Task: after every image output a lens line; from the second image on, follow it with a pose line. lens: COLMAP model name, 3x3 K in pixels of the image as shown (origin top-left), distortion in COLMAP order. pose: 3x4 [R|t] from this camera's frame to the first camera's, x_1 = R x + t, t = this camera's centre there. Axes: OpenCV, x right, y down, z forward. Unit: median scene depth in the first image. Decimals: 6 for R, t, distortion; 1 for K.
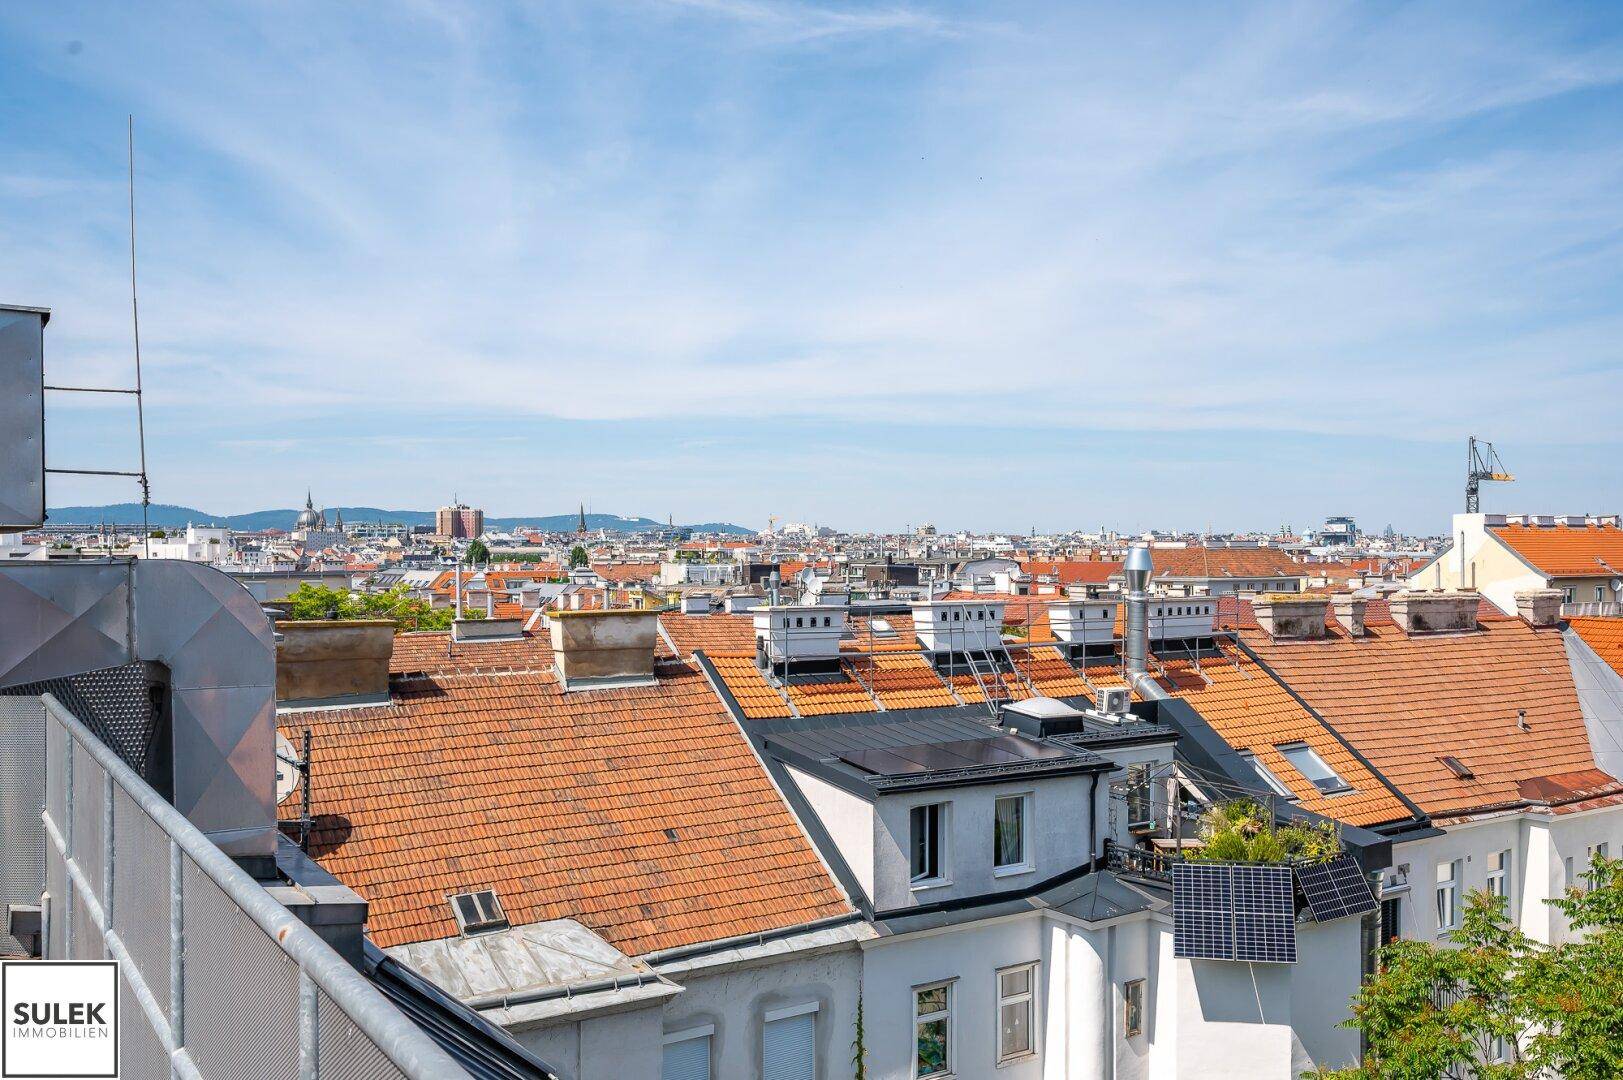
lens RADIAL K [[1430.9, 0, 808.3], [0, 1430.9, 597.6], [0, 0, 1]] dist [0.005874, -0.015006]
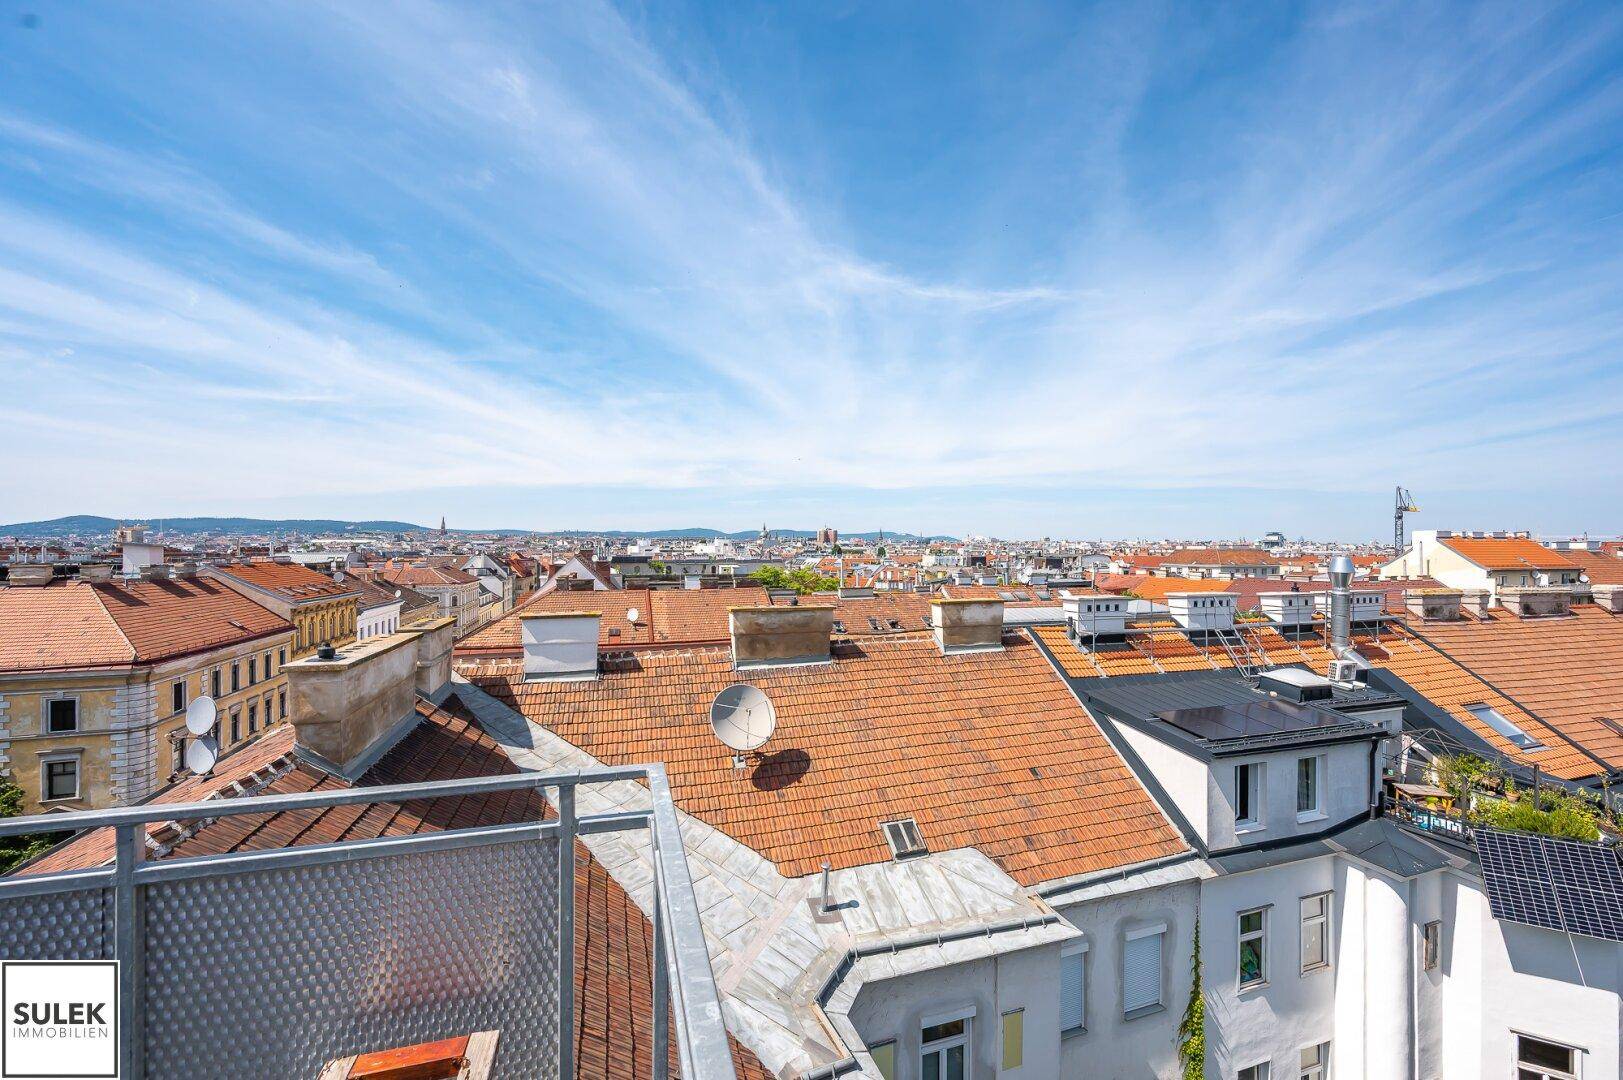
lens RADIAL K [[648.3, 0, 815.7], [0, 648.3, 556.9], [0, 0, 1]] dist [-0.002218, 0.000142]
pose [[0.967467, 0.006514, -0.252915, -0.112010], [-0.011499, 0.999768, -0.018237, -0.018257], [0.252737, 0.020552, 0.967317, 0.279859]]
